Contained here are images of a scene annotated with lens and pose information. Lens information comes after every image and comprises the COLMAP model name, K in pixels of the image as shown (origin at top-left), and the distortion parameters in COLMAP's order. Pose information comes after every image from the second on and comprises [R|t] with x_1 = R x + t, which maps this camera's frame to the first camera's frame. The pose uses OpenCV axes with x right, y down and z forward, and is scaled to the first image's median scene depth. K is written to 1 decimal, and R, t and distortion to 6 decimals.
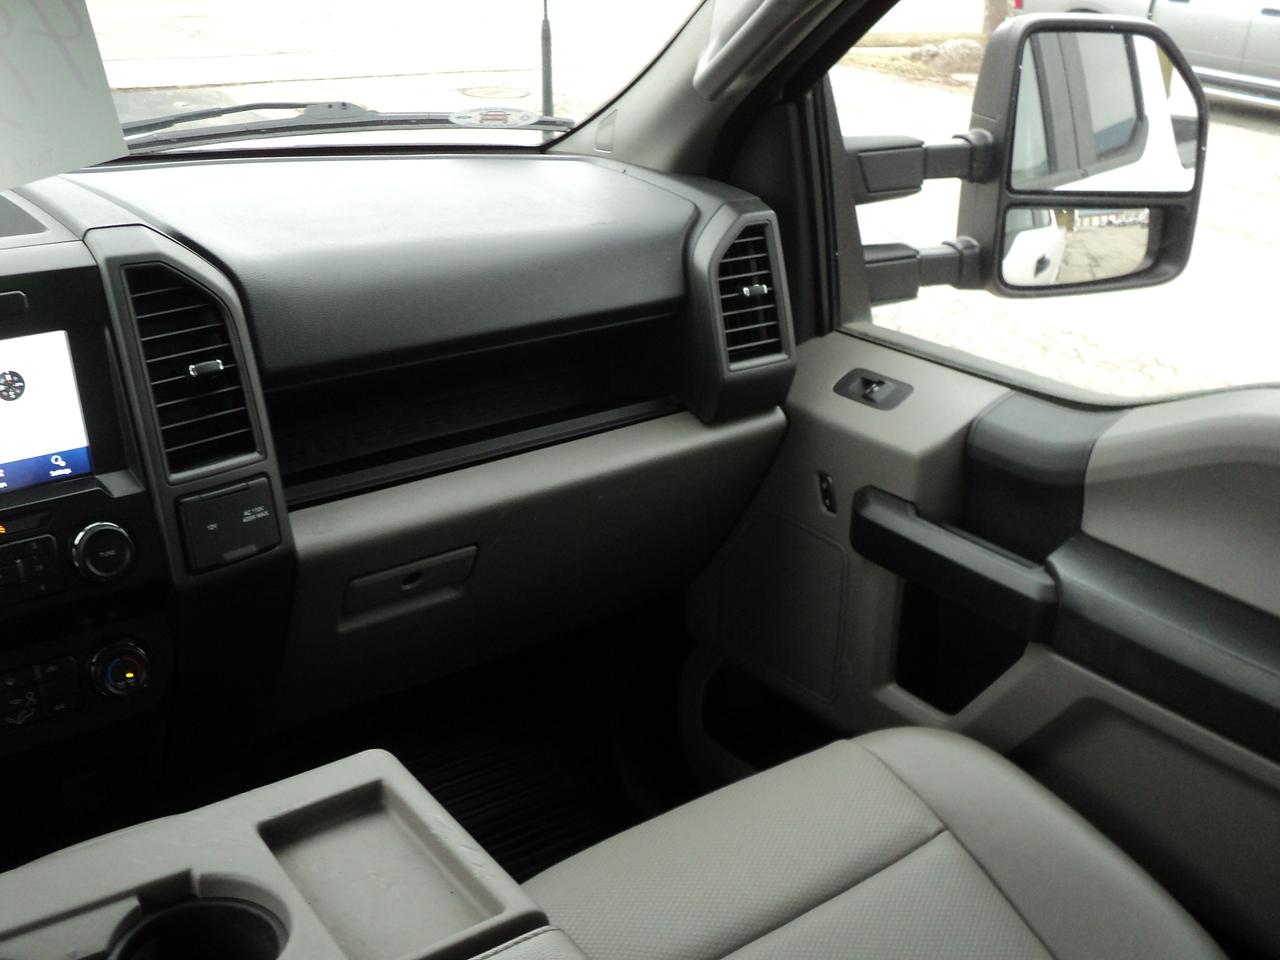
lens RADIAL K [[1324.3, 0, 614.6], [0, 1324.3, 486.9], [0, 0, 1]] dist [-0.199218, 0.203930]
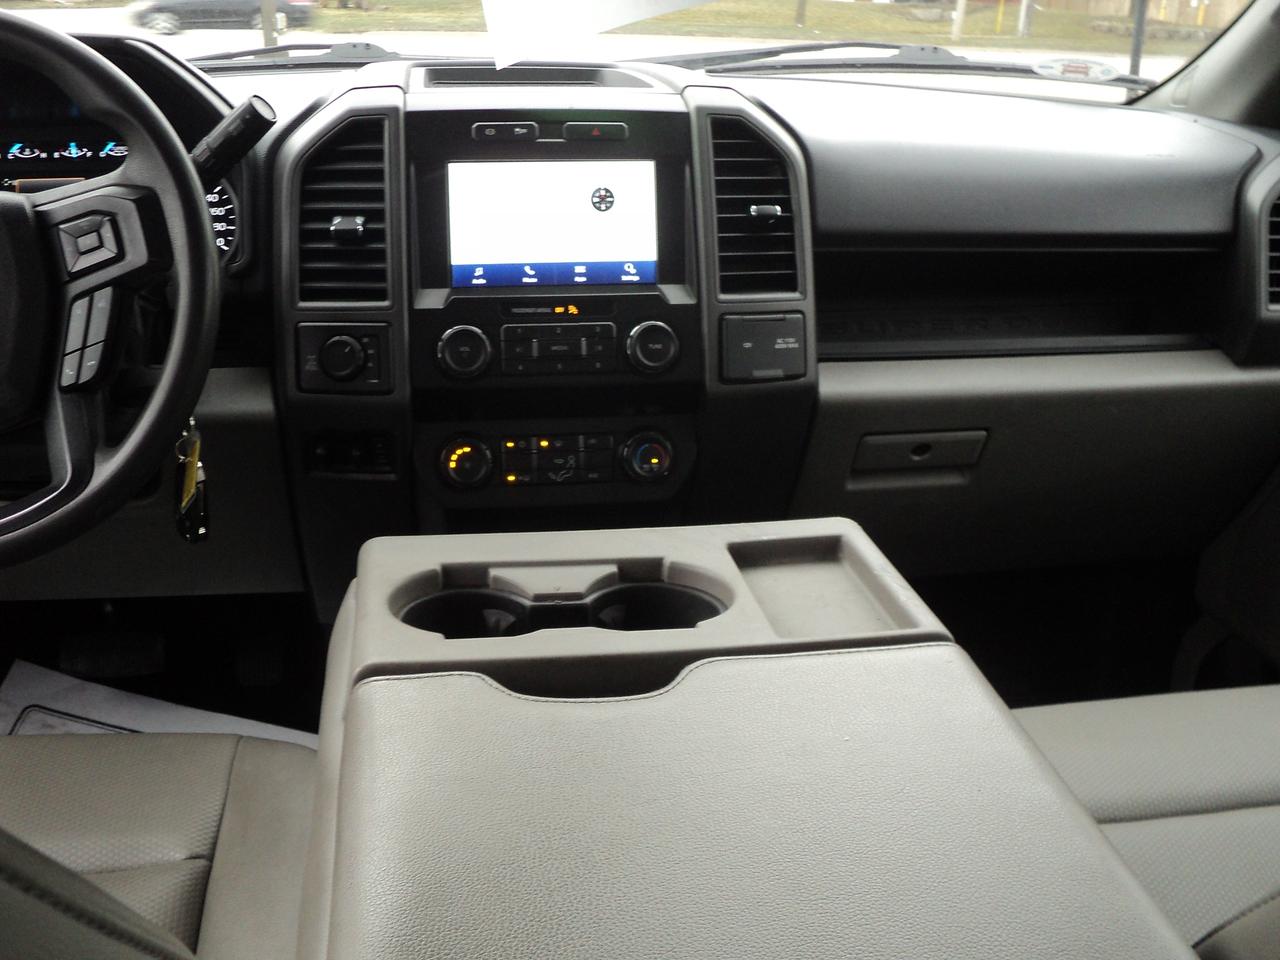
lens RADIAL K [[1324.3, 0, 614.6], [0, 1324.3, 486.9], [0, 0, 1]] dist [-0.199218, 0.203930]
pose [[0.894271, 0.159634, -0.418086, 0.091775], [-0.176424, 0.984313, -0.001533, 0.177168], [0.411283, 0.075132, 0.908406, -0.092894]]
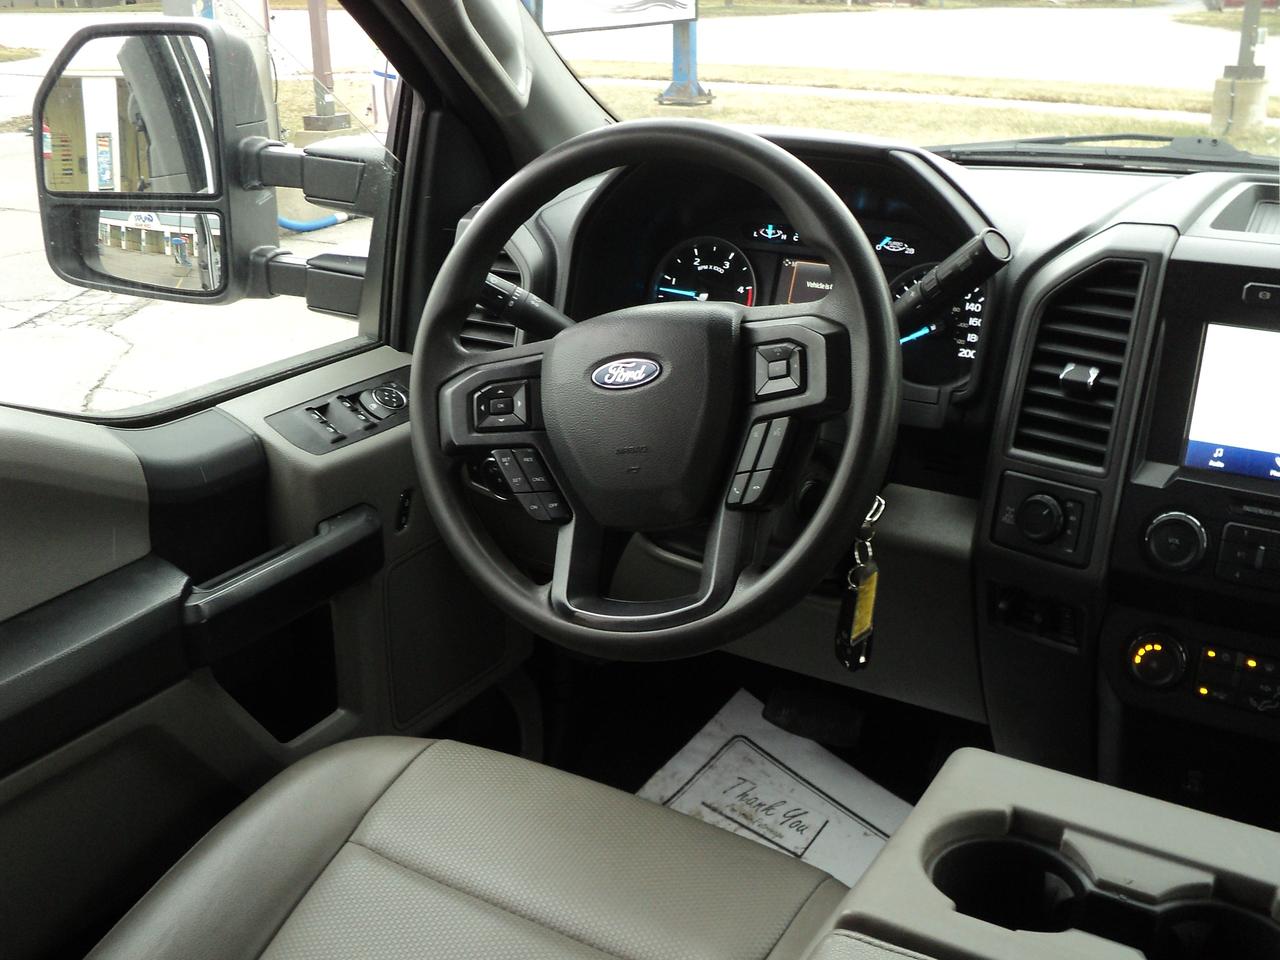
lens RADIAL K [[1324.3, 0, 614.6], [0, 1324.3, 486.9], [0, 0, 1]] dist [-0.199218, 0.203930]
pose [[0.395201, 0.314020, -0.863254, 0.139961], [-0.344093, 0.921940, 0.177840, 0.019040], [0.851714, 0.226757, 0.472403, 0.046508]]
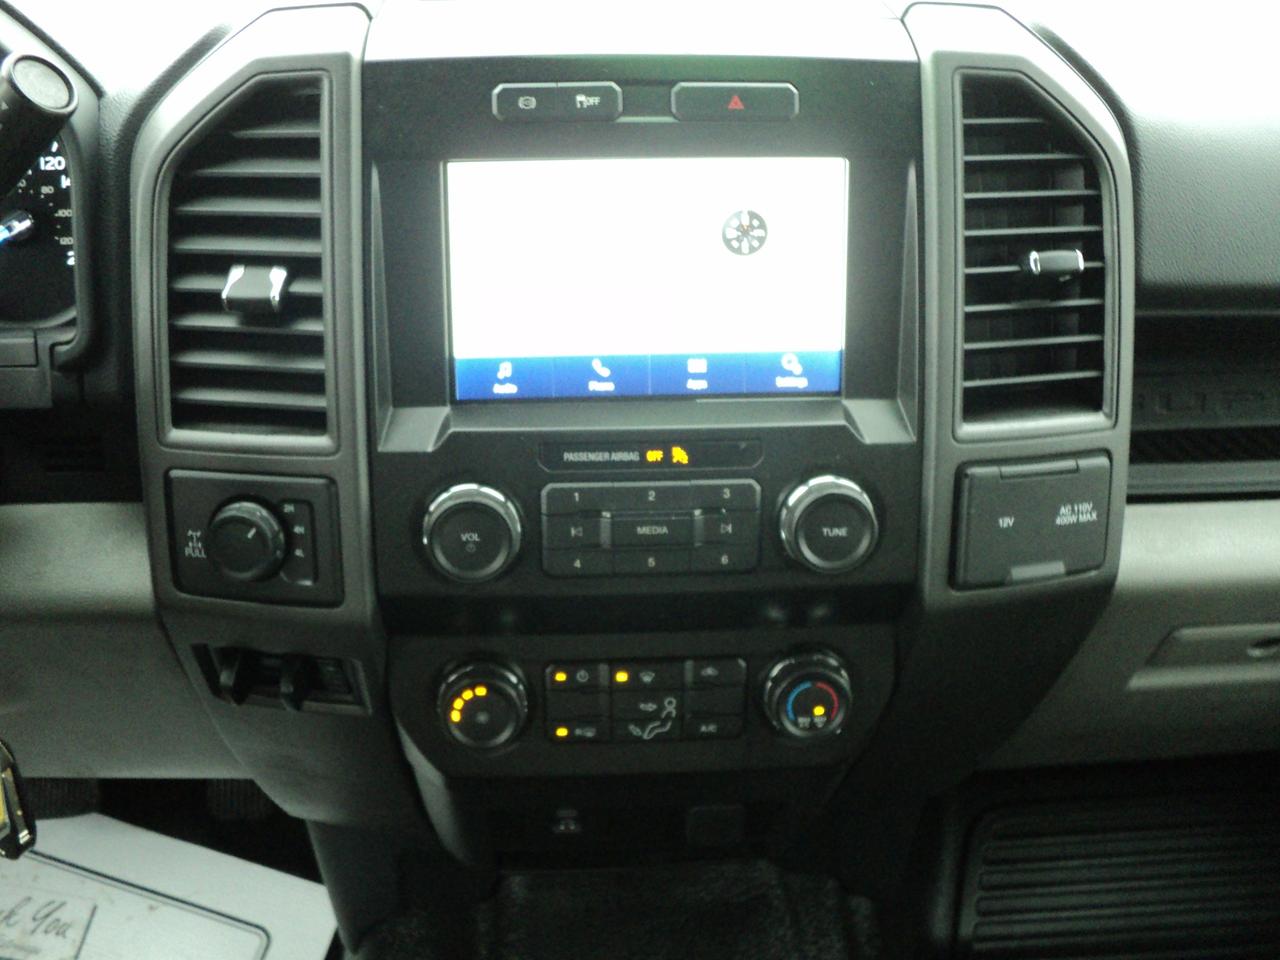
lens RADIAL K [[1324.3, 0, 614.6], [0, 1324.3, 486.9], [0, 0, 1]] dist [-0.199218, 0.203930]
pose [[0.843896, 0.254379, -0.472368, -0.181594], [-0.201611, 0.966280, 0.160177, -0.046278], [0.497186, -0.039938, 0.866725, 0.384870]]
